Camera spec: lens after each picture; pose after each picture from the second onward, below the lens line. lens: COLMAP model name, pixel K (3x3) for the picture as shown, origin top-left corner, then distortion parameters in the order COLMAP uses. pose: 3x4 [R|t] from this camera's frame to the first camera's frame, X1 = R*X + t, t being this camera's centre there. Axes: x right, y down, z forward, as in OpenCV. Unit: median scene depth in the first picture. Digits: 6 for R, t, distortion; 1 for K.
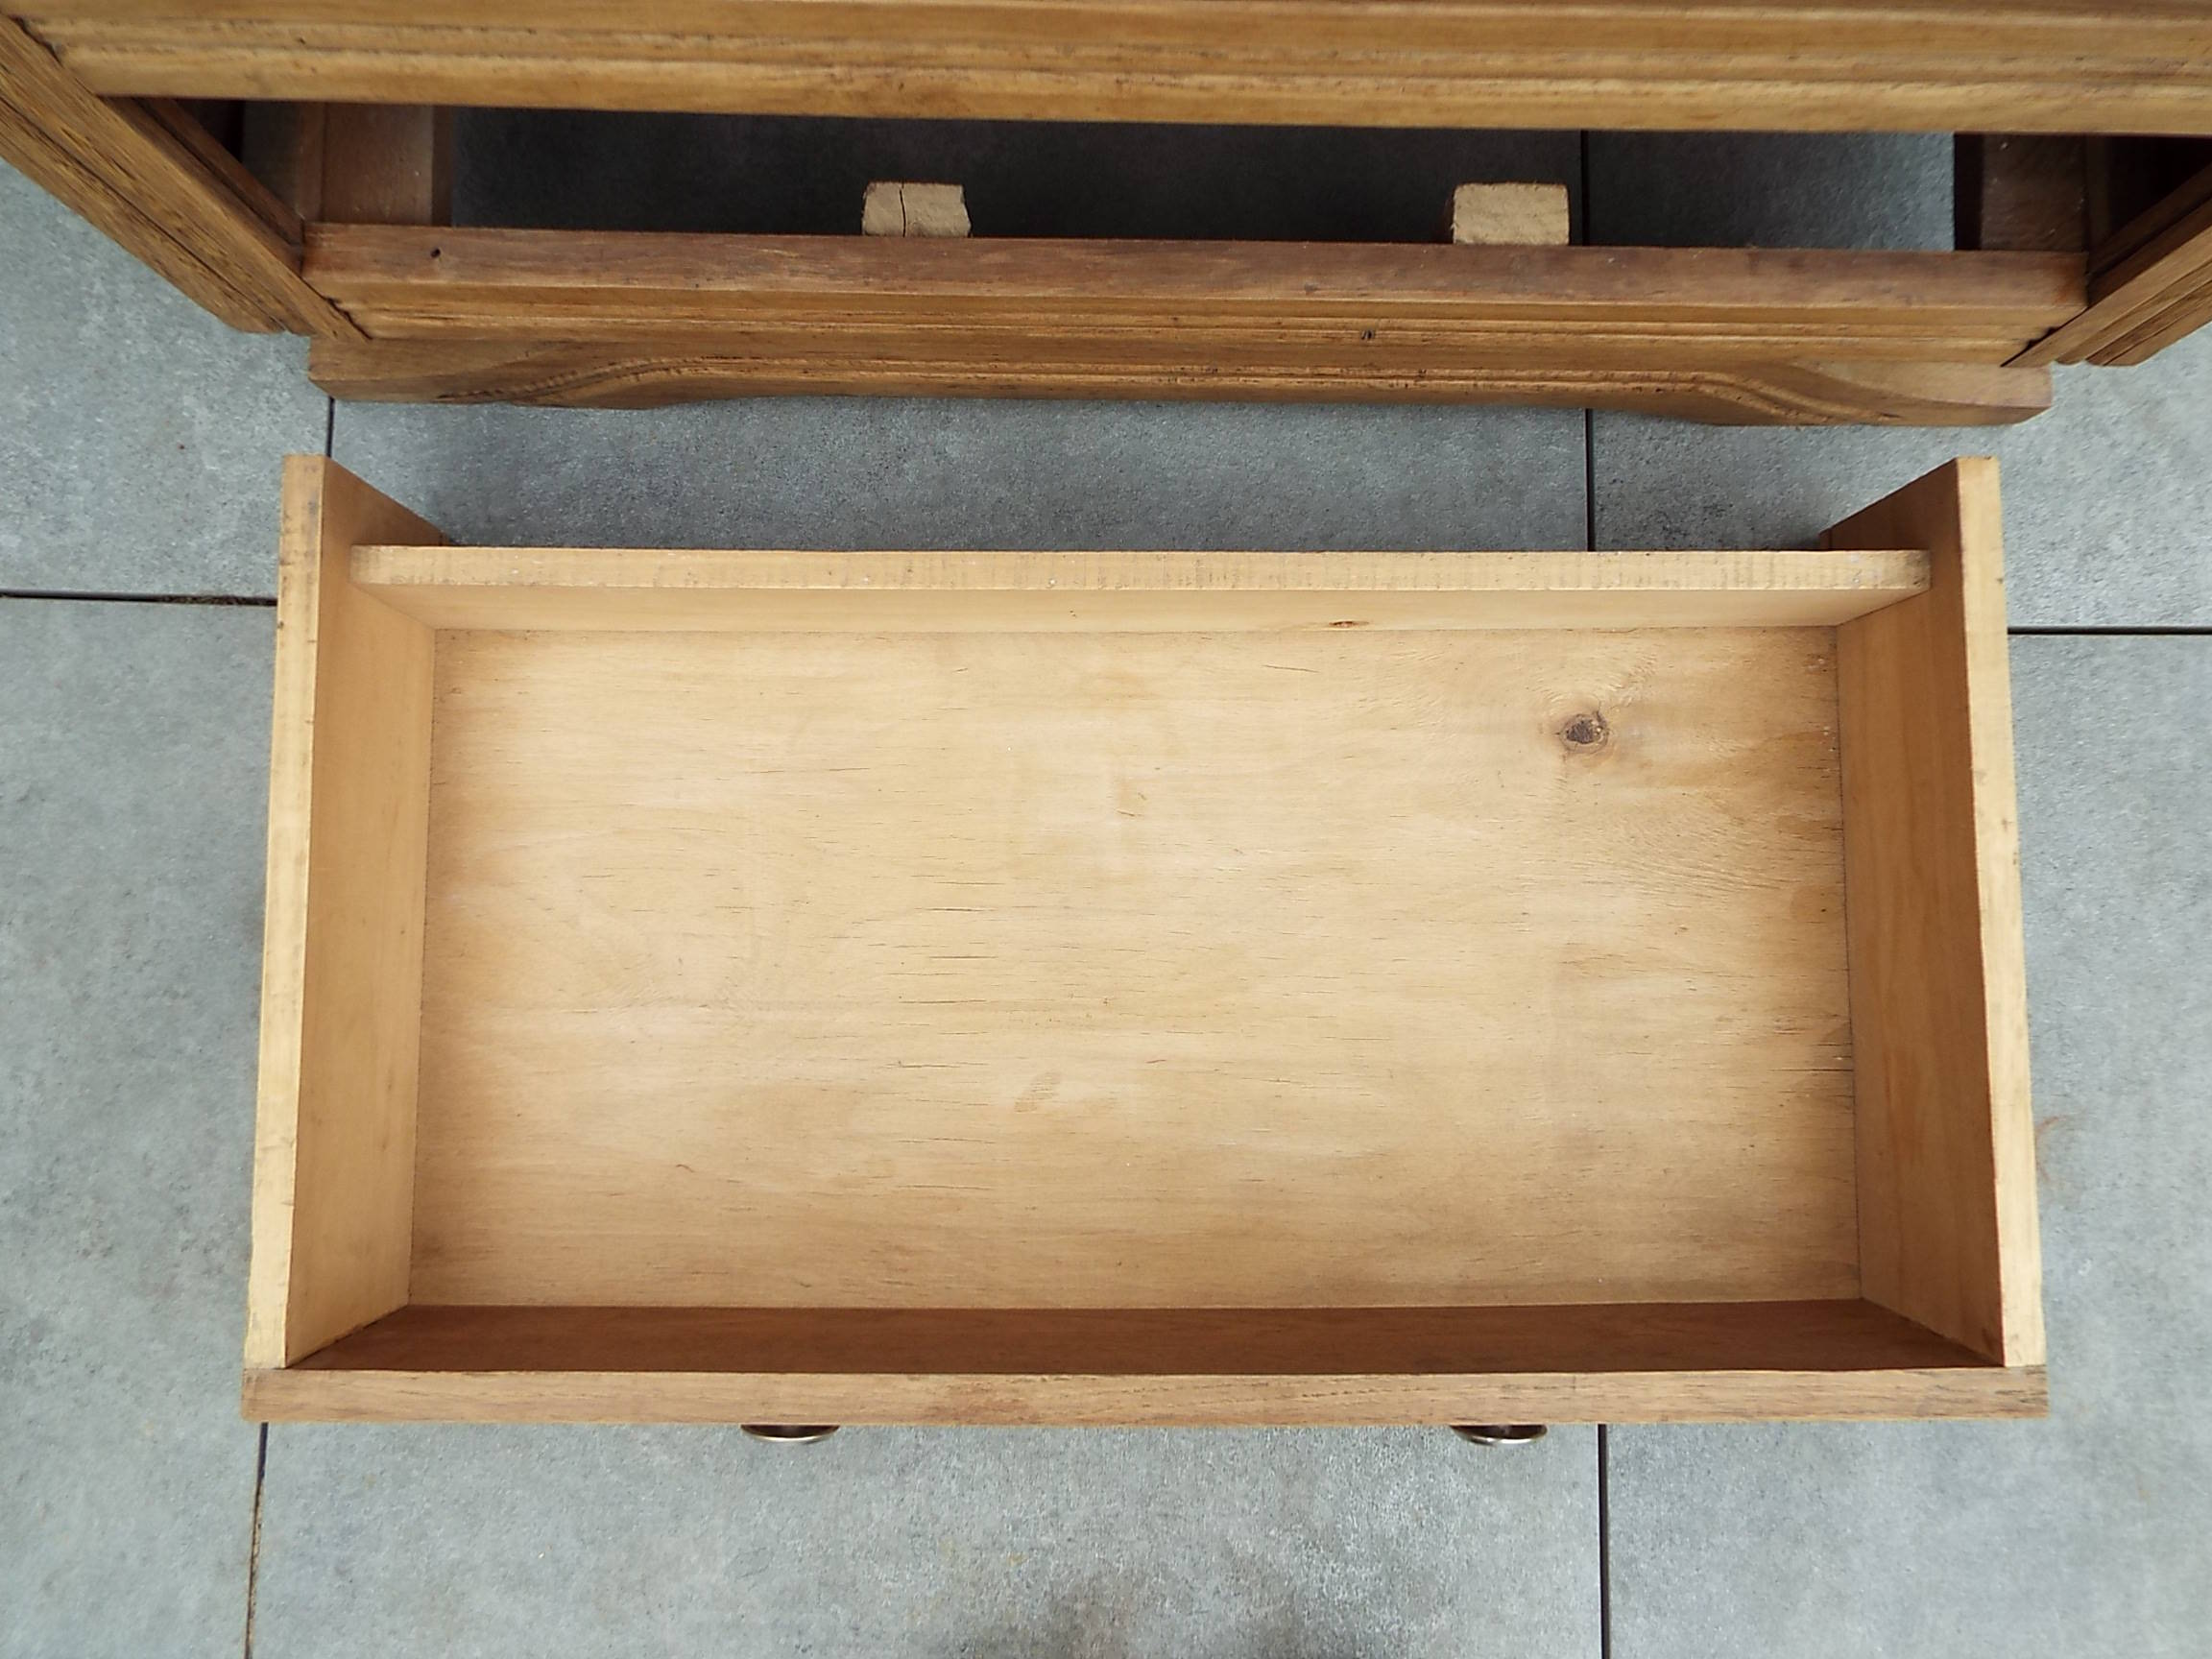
lens RADIAL K [[1604.0, 0, 1119.7], [0, 1604.0, 845.5], [0, 0, 1]] dist [0.011996, 0.006312]
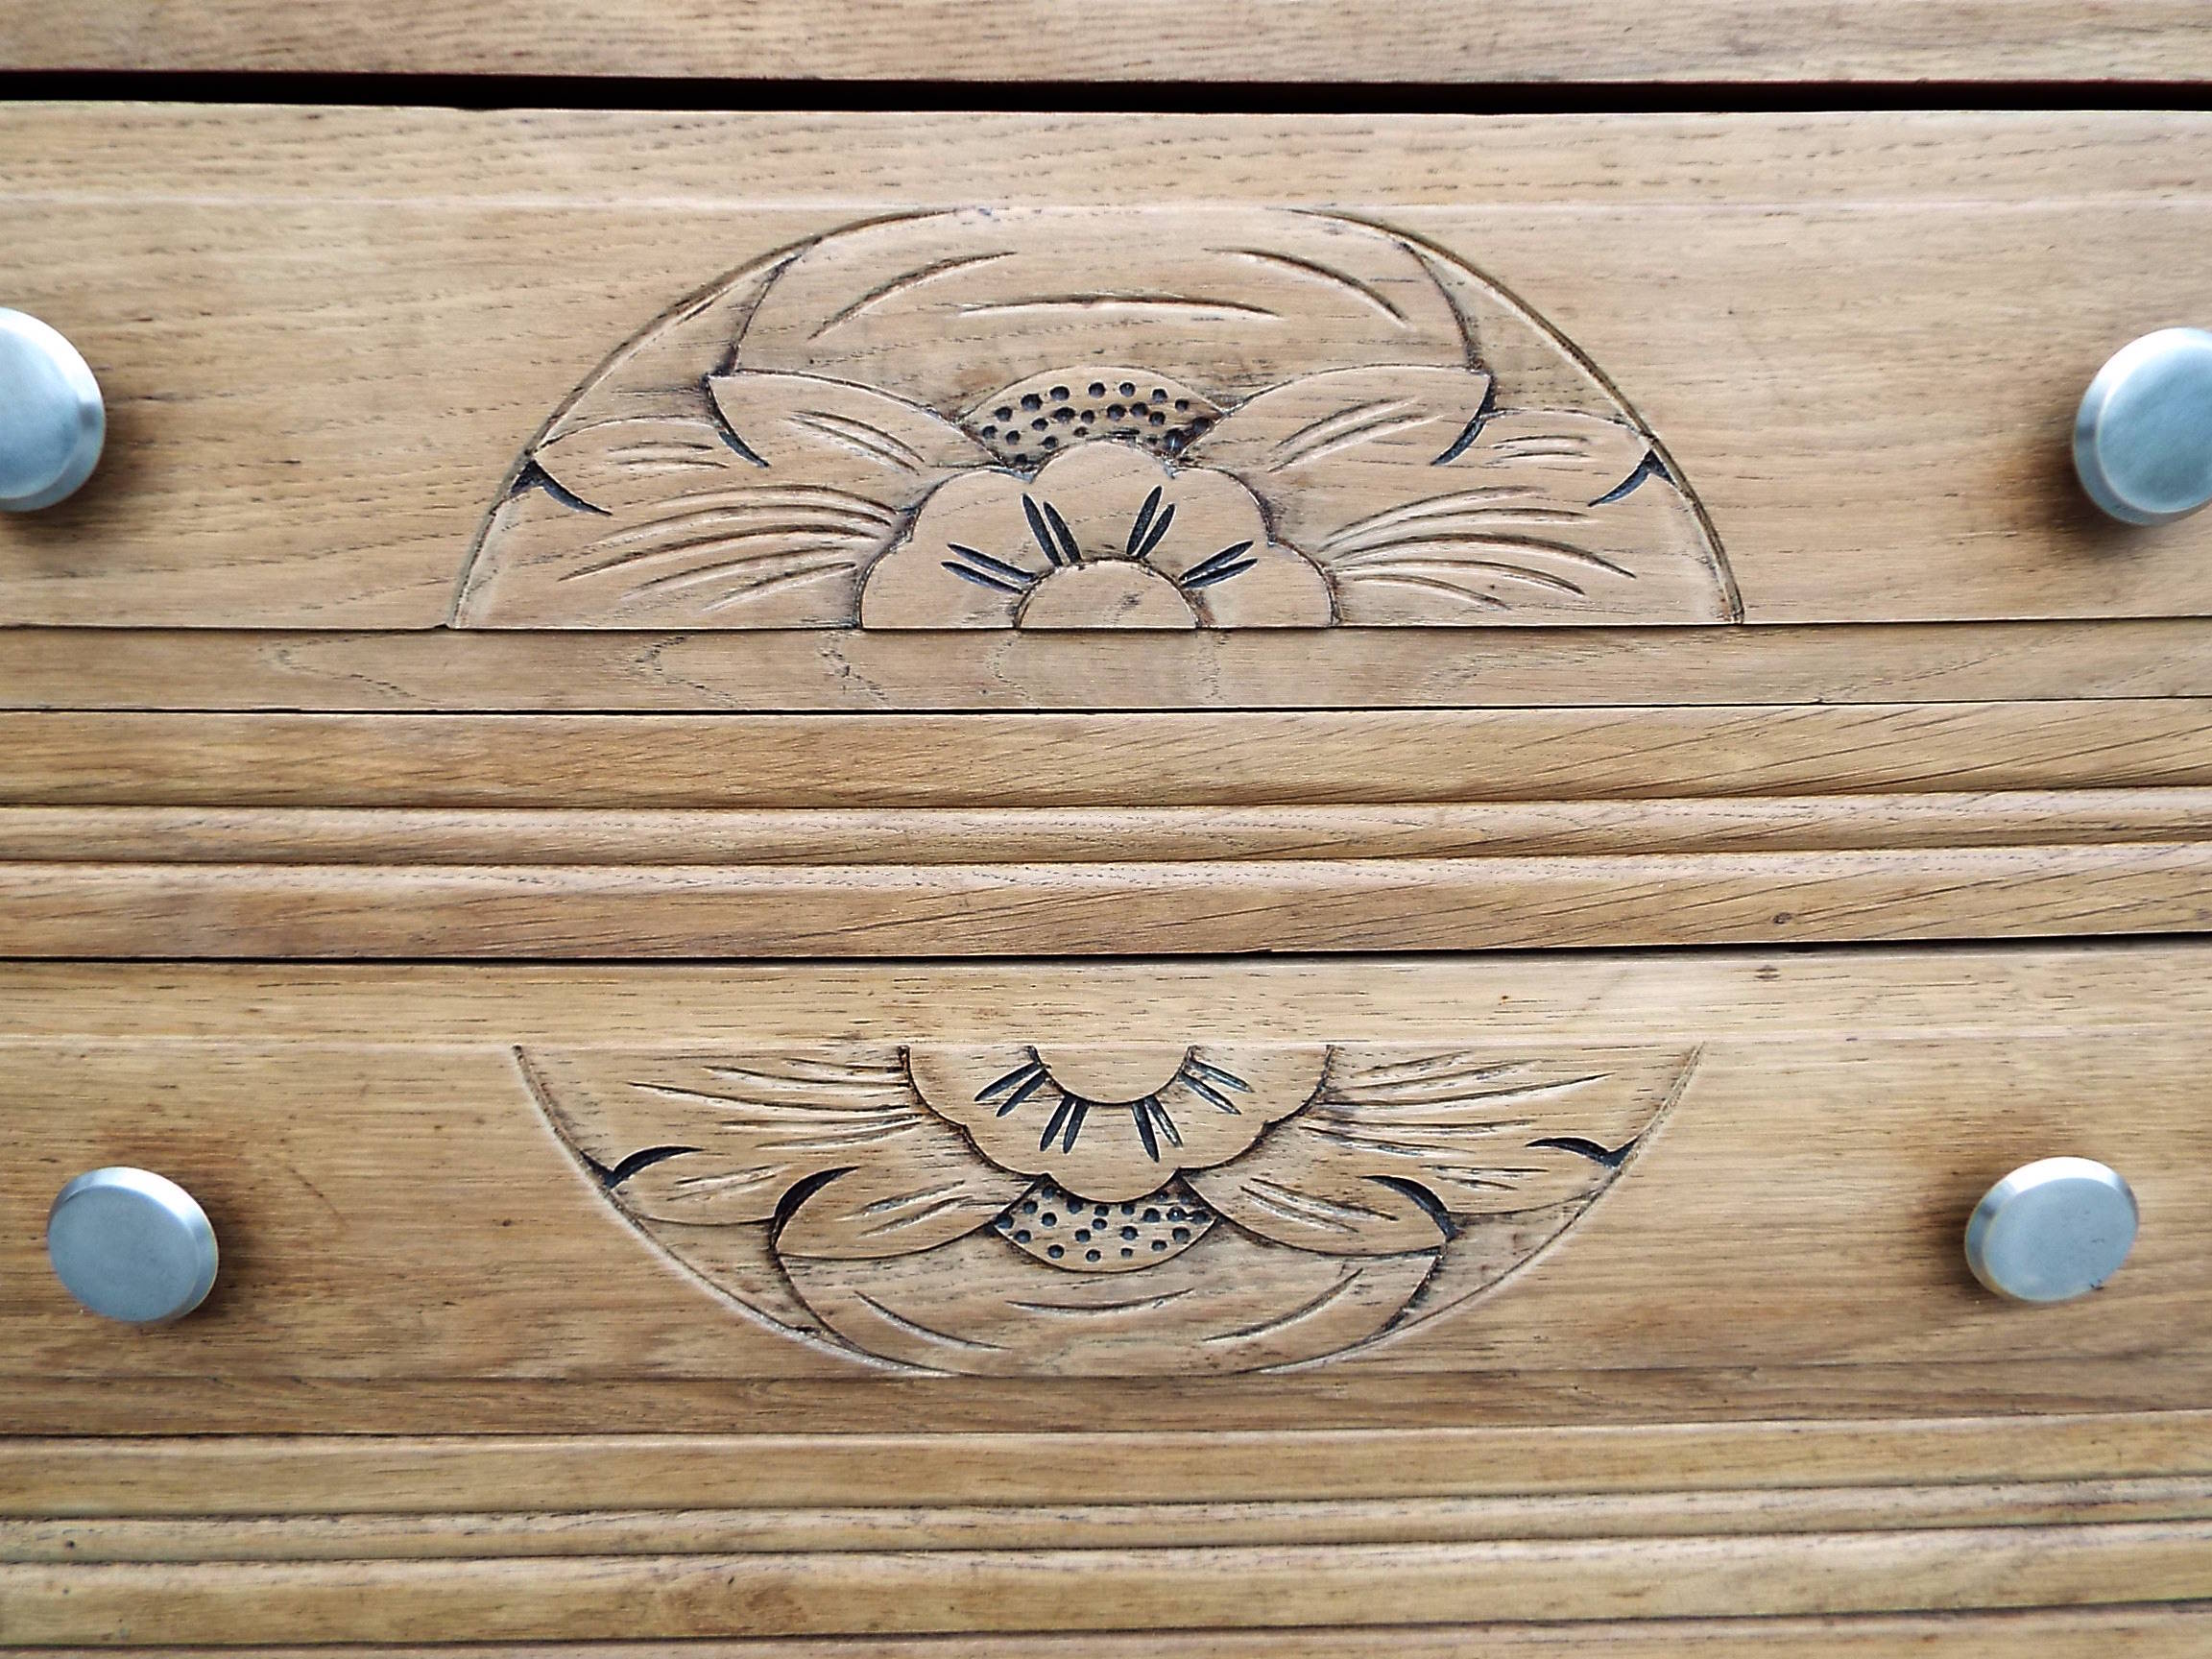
lens RADIAL K [[1604.0, 0, 1119.7], [0, 1604.0, 845.5], [0, 0, 1]] dist [0.011996, 0.006312]
pose [[0.999120, -0.023181, 0.034967, 0.035809], [0.041040, 0.367091, -0.929279, 0.133677], [0.008705, 0.929896, 0.367719, 0.176080]]
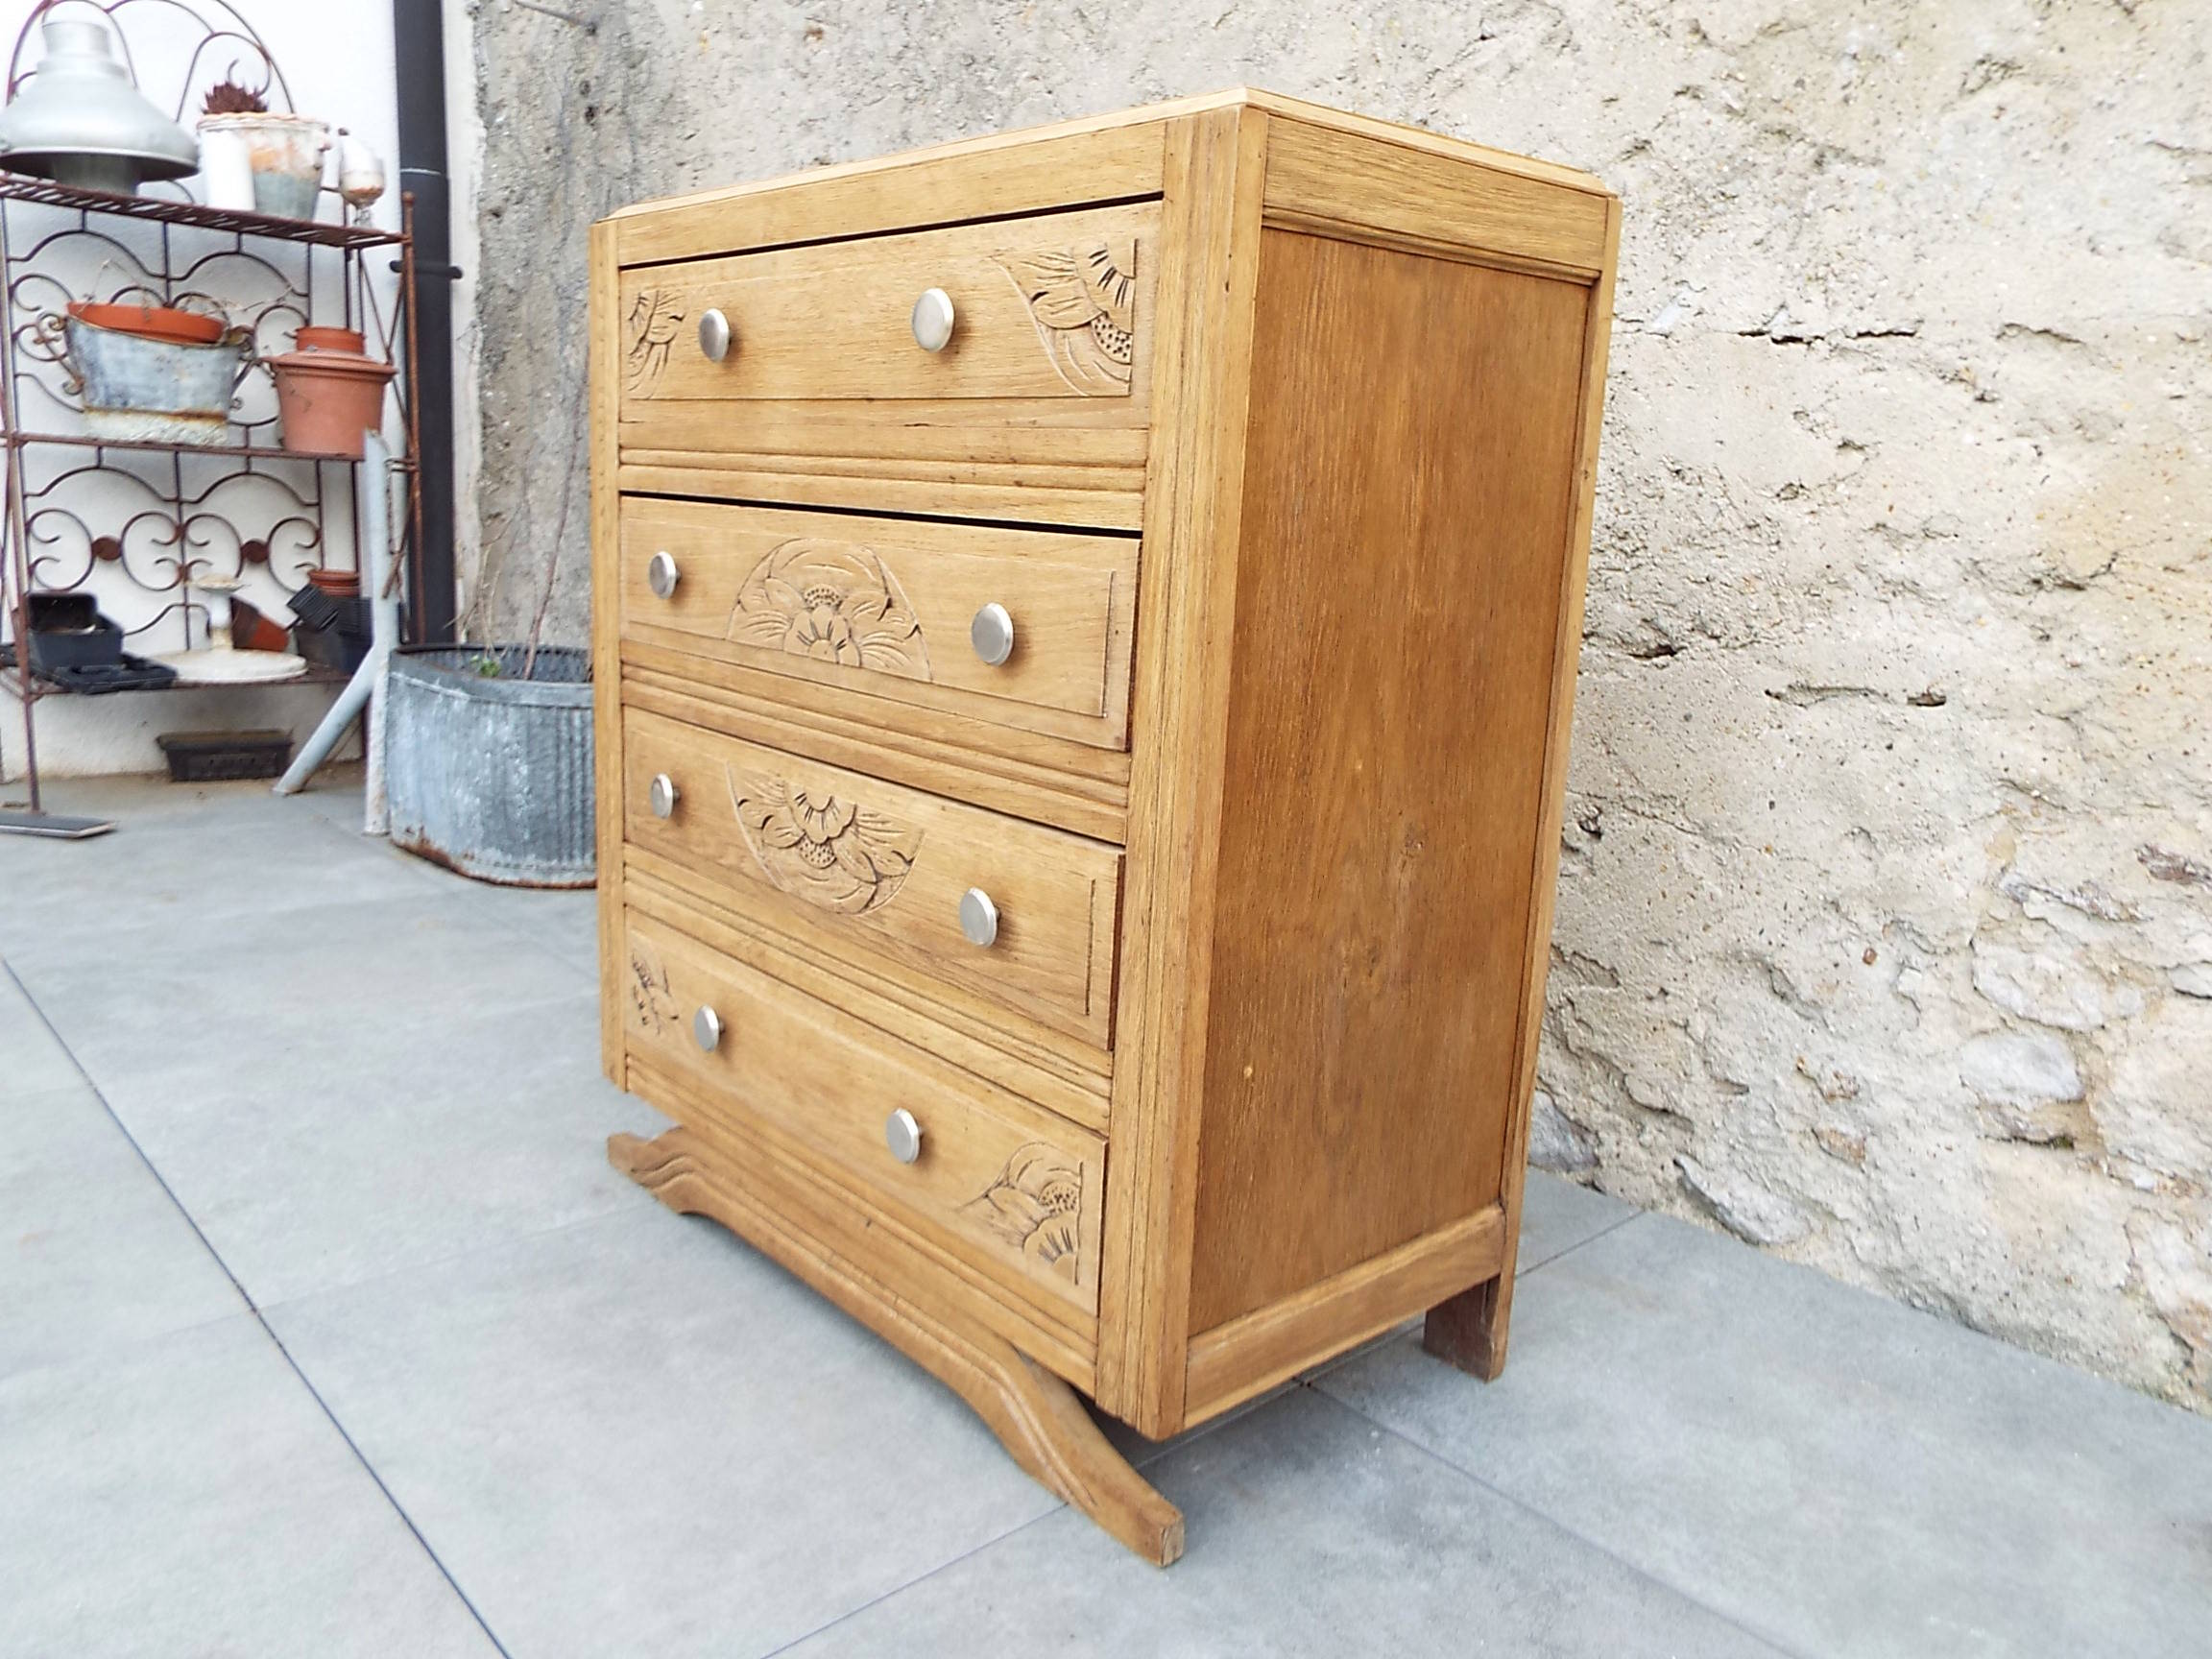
lens RADIAL K [[1624.8, 0, 1103.1], [0, 1624.8, 841.0], [0, 0, 1]] dist [0.037853, -0.036013]
pose [[0.673510, 0.174077, -0.718388, 1.507105], [-0.737103, 0.230932, -0.635097, 0.547306], [0.055343, 0.957271, 0.283848, 0.011830]]
